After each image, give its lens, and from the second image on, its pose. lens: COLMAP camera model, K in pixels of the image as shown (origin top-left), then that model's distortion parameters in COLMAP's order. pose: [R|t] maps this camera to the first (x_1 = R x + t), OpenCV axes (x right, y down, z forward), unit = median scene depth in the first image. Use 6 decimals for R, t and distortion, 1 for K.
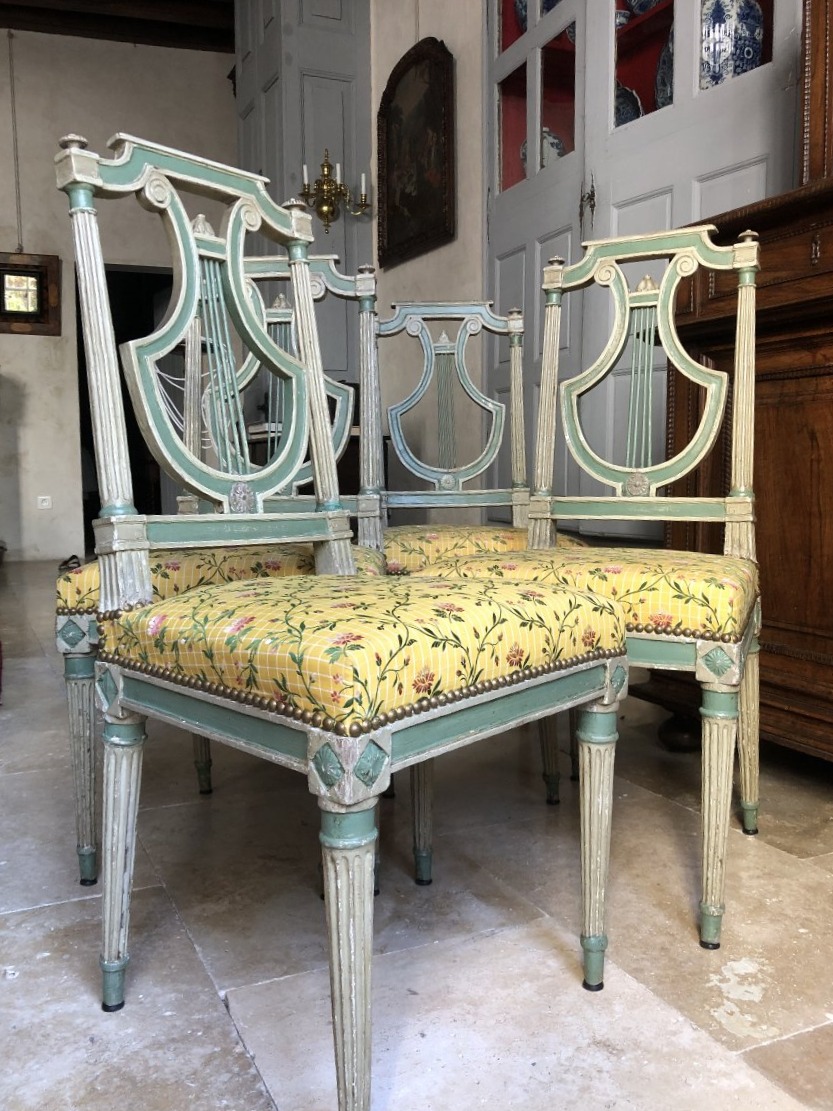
lens RADIAL K [[930.8, 0, 416.5], [0, 930.8, 555.5], [0, 0, 1]] dist [0.096777, -0.259492]
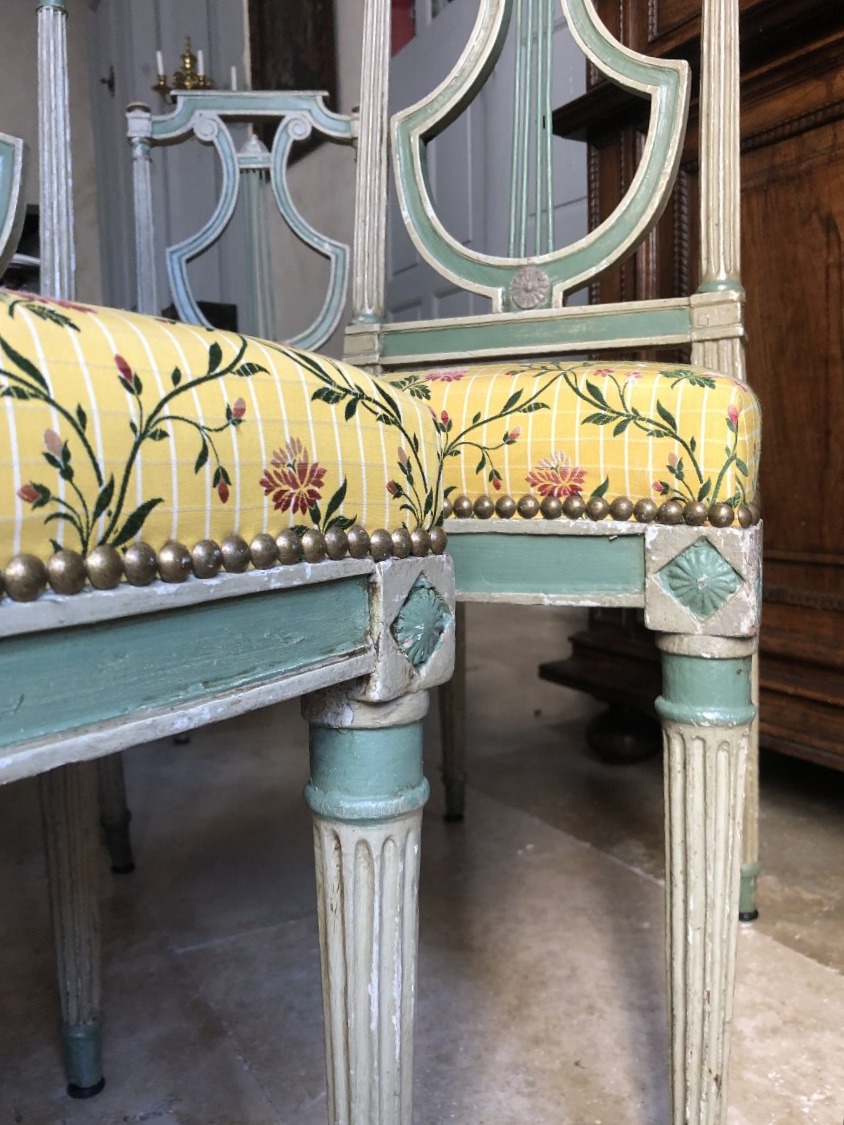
lens RADIAL K [[957.3, 0, 423.8], [0, 957.3, 557.0], [0, 0, 1]] dist [0.039410, -0.059474]
pose [[0.997101, -0.025711, 0.071616, 0.173482], [0.024891, 0.999614, 0.012314, 0.093227], [-0.071905, -0.010496, 0.997356, 0.592993]]
